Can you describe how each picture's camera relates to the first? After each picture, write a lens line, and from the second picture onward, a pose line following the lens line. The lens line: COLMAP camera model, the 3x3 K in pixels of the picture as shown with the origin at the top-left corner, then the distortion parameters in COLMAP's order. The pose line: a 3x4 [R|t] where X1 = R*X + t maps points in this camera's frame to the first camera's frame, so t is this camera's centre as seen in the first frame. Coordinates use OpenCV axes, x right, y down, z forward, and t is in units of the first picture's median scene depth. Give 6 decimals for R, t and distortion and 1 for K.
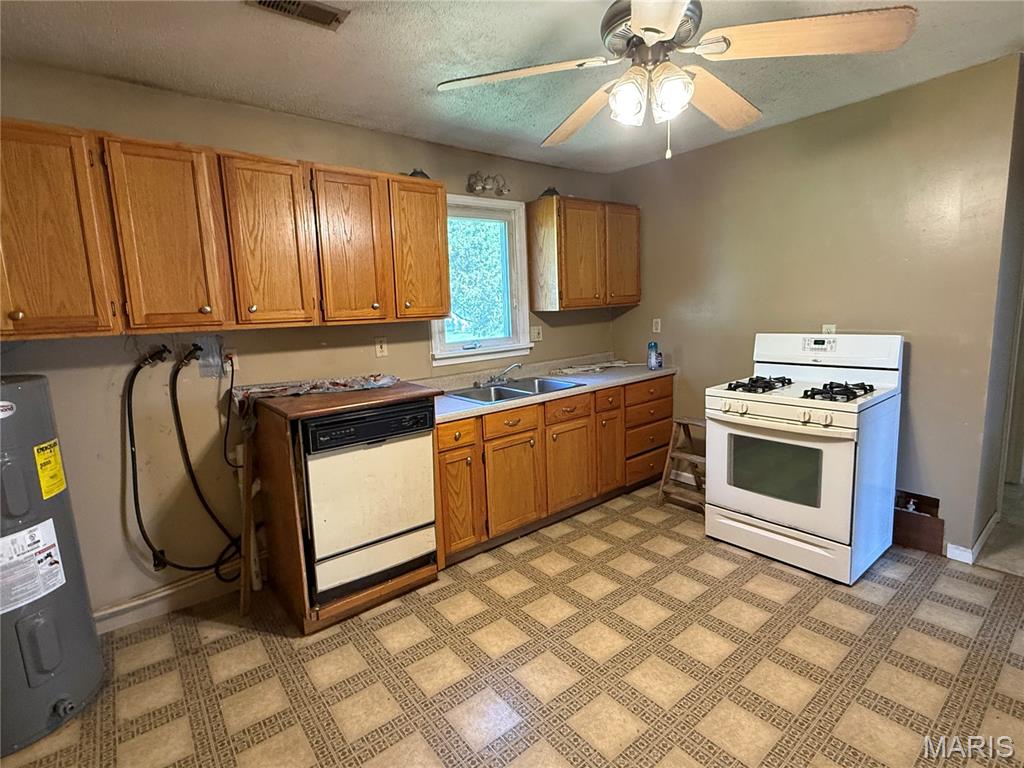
lens RADIAL K [[500.2, 0, 507.4], [0, 500.2, 380.9], [0, 0, 1]] dist [-0.004155, -0.001452]
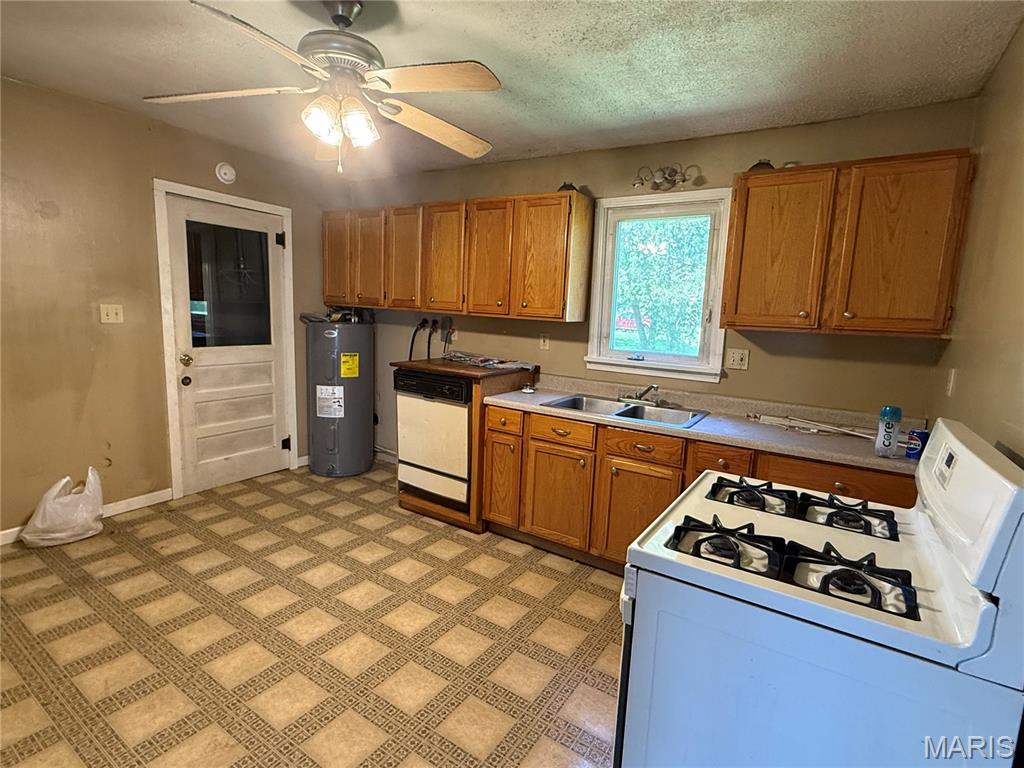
lens RADIAL K [[500.2, 0, 507.4], [0, 500.2, 380.9], [0, 0, 1]] dist [-0.004155, -0.001452]
pose [[0.312847, 0.191337, -0.930332, 0.935530], [-0.204157, 0.970150, 0.130874, -0.128553], [0.927603, 0.148990, 0.342571, 0.608573]]
